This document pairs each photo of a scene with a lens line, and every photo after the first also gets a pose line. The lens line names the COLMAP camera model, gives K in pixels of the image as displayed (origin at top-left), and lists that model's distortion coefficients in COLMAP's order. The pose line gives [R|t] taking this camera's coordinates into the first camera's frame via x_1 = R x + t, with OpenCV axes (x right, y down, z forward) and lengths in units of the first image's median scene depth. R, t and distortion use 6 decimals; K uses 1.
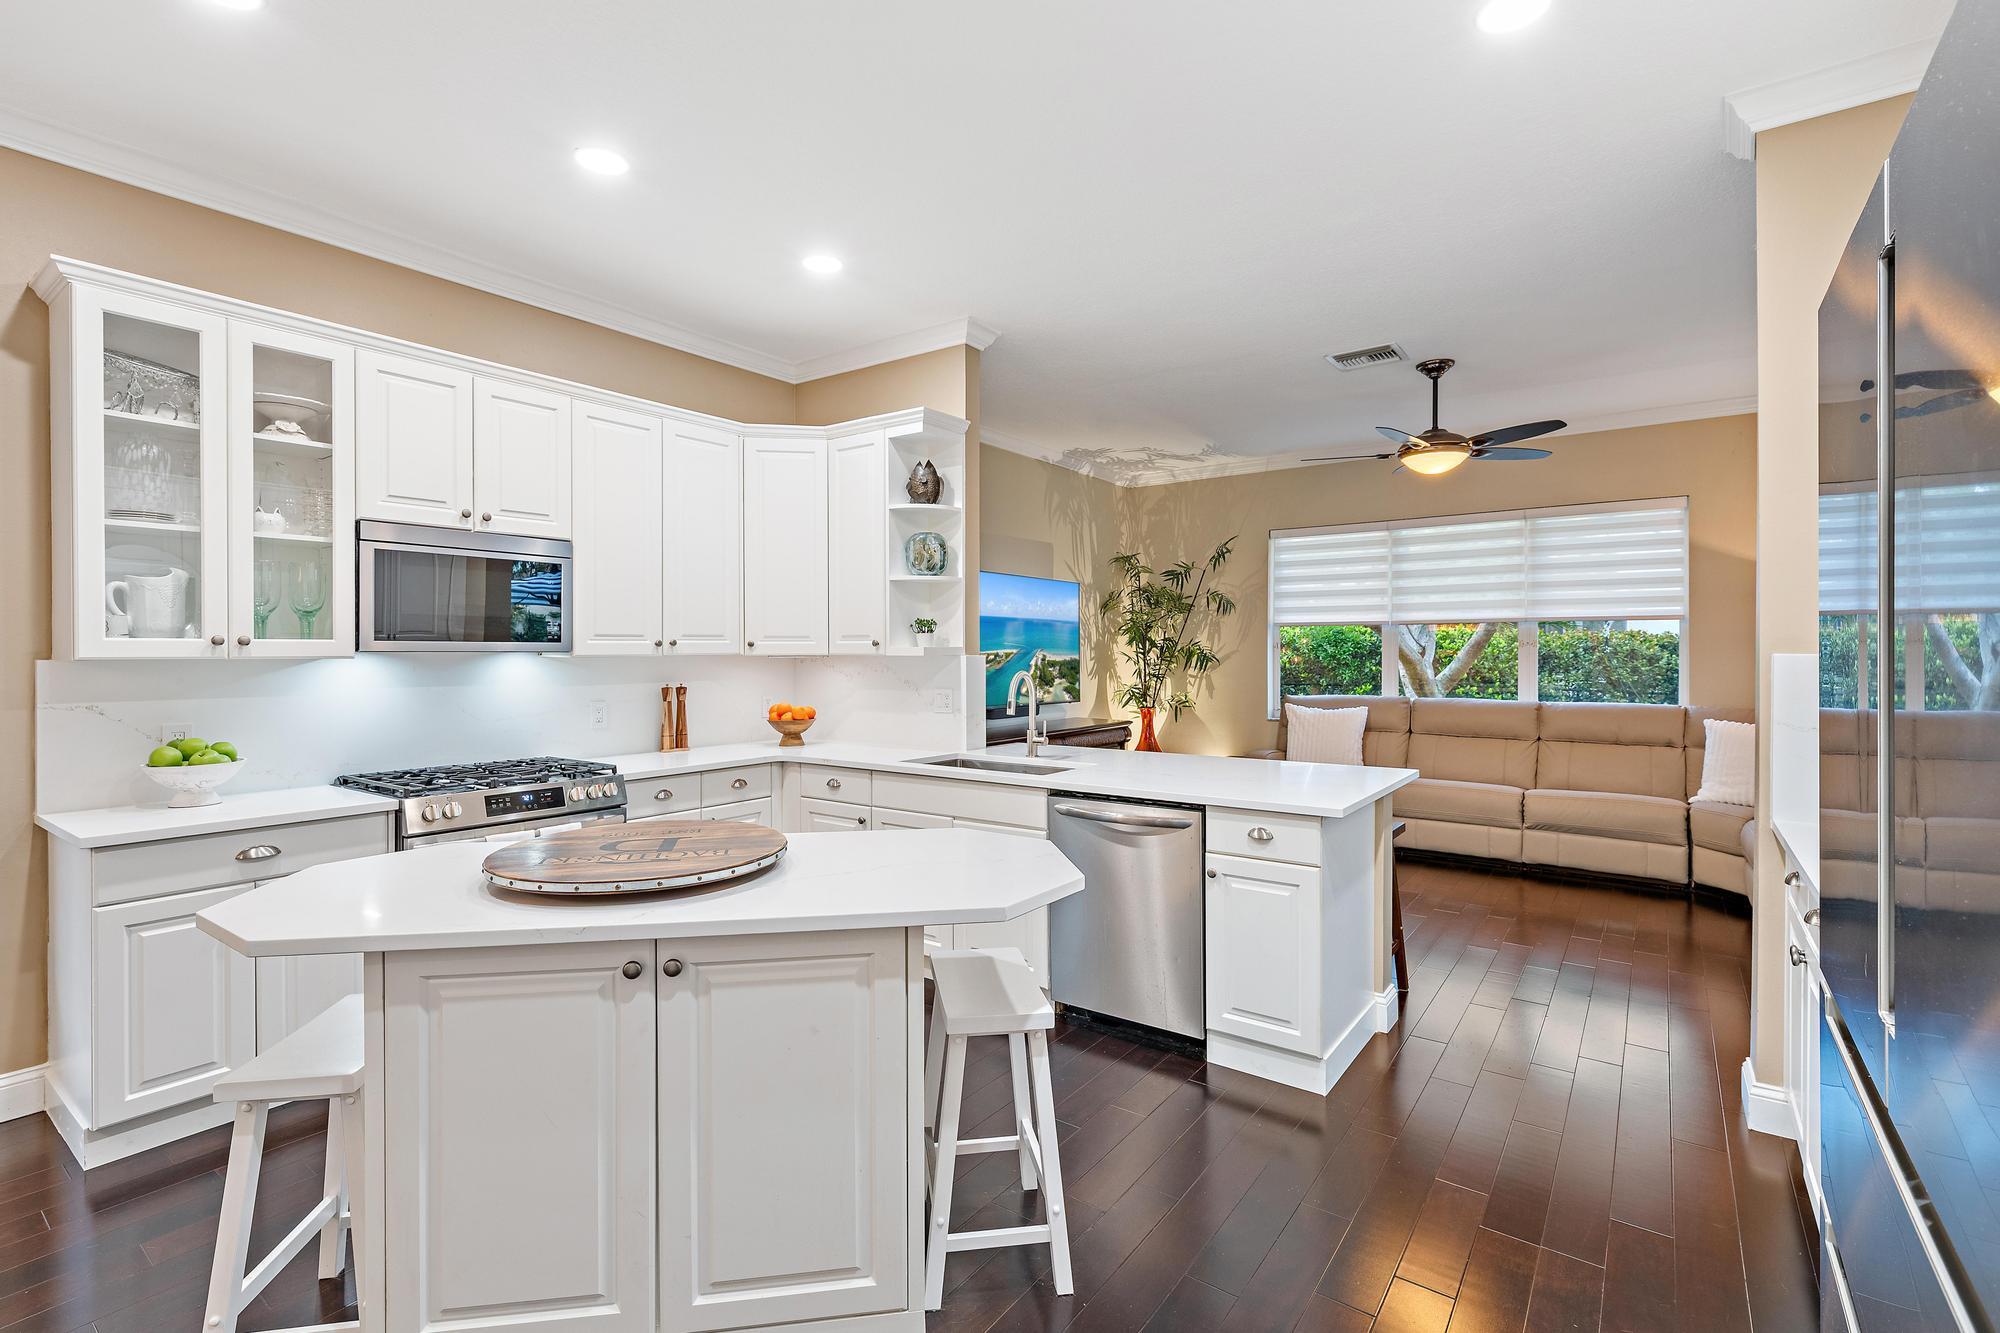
lens RADIAL K [[918.5, 0, 1002.4], [0, 918.5, 658.9], [0, 0, 1]] dist [-0.002189, 0.000283]
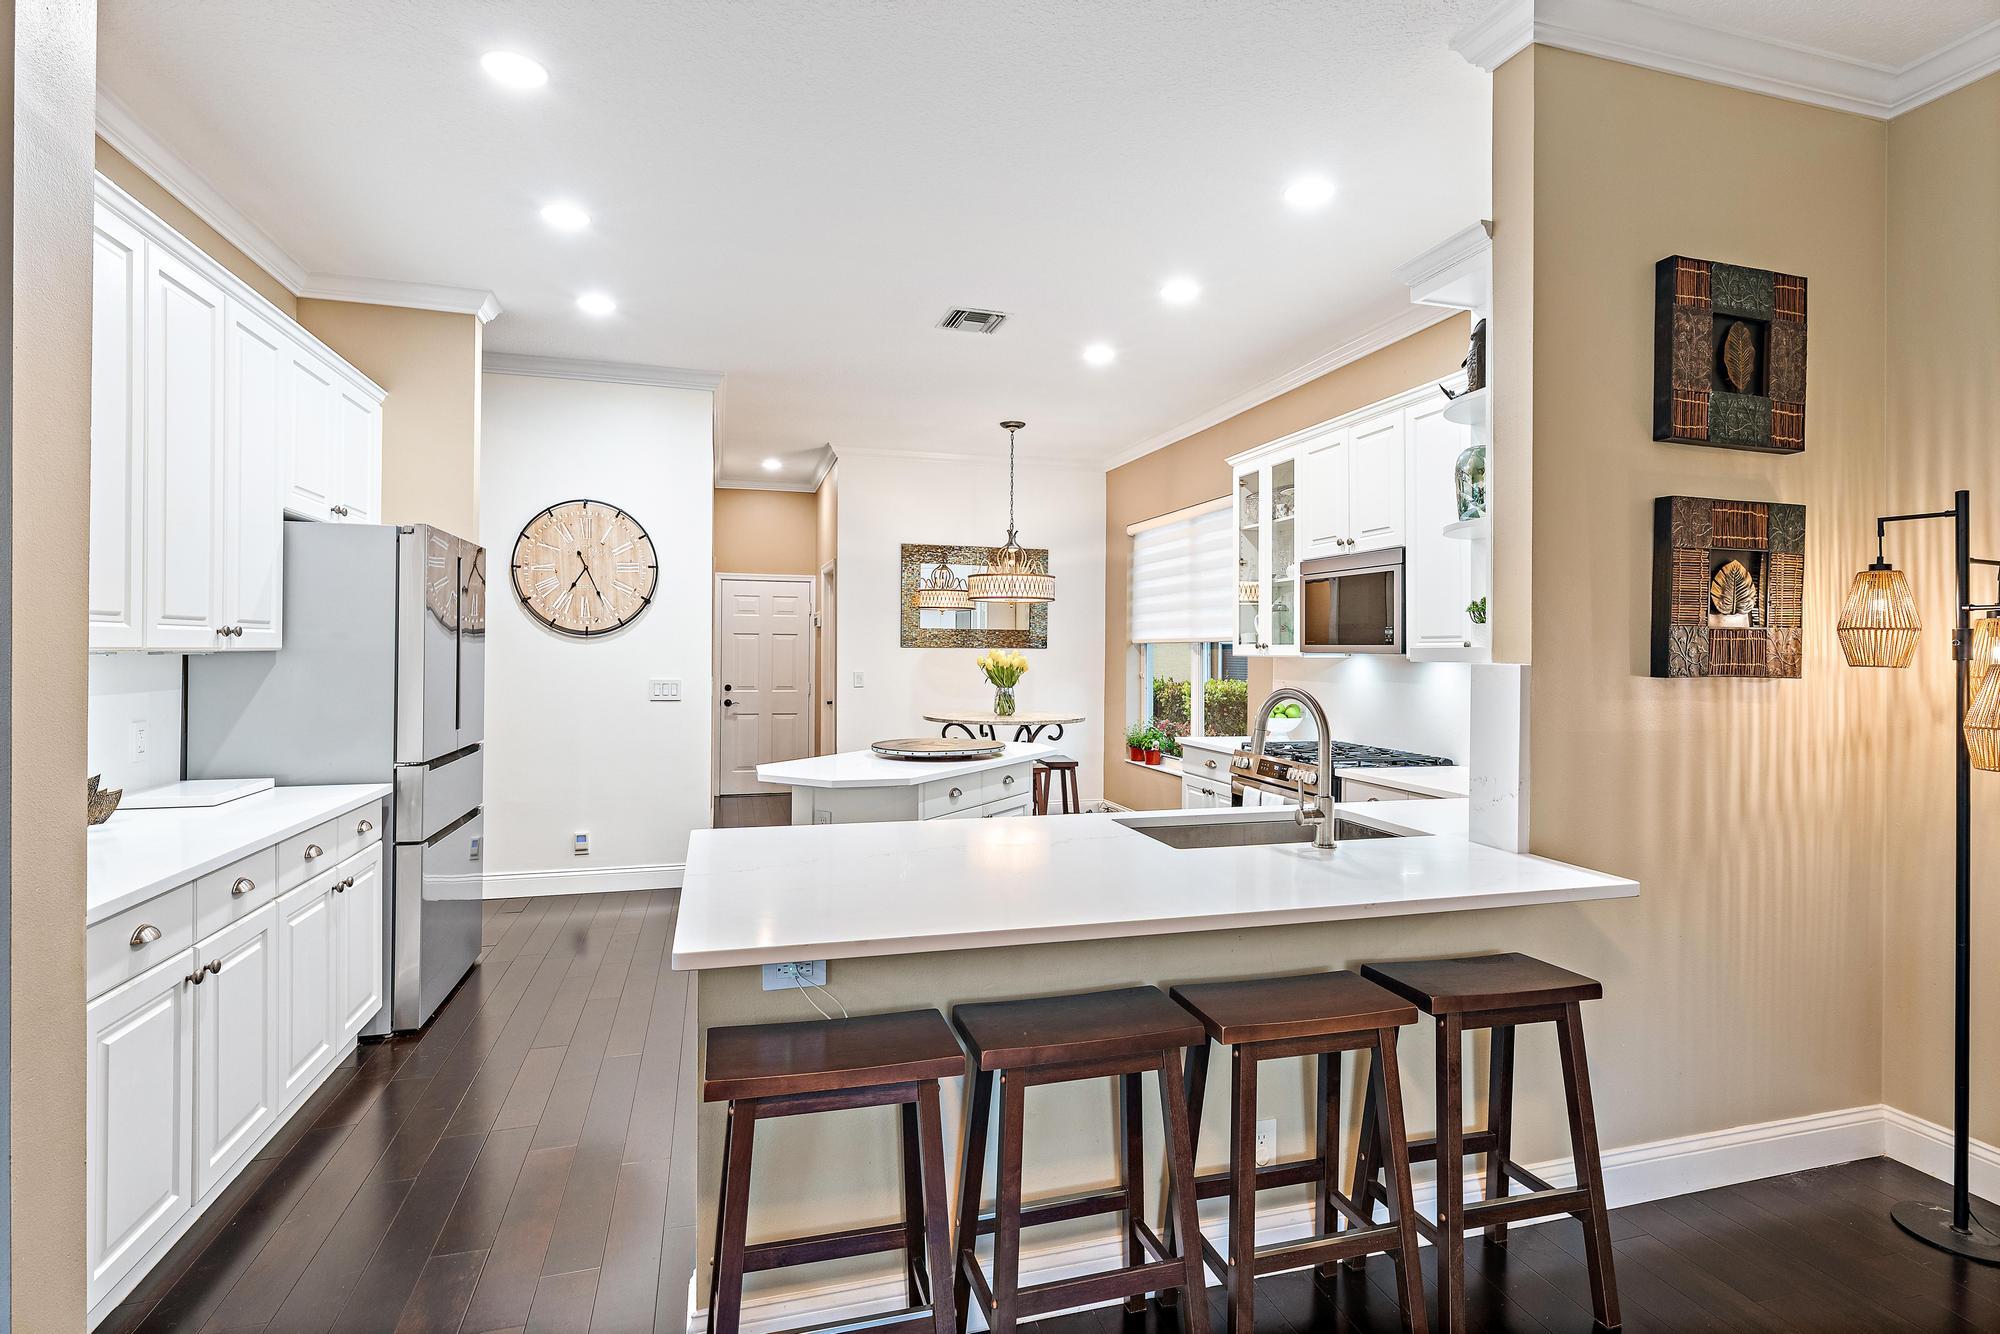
lens RADIAL K [[924.9, 0, 992.0], [0, 924.9, 654.2], [0, 0, 1]] dist [0.004318, 0.000237]
pose [[-0.610785, 0.004500, -0.791784, 0.770722], [-0.007168, 0.999911, 0.011212, -0.018418], [0.791764, 0.012524, -0.610699, 1.536086]]
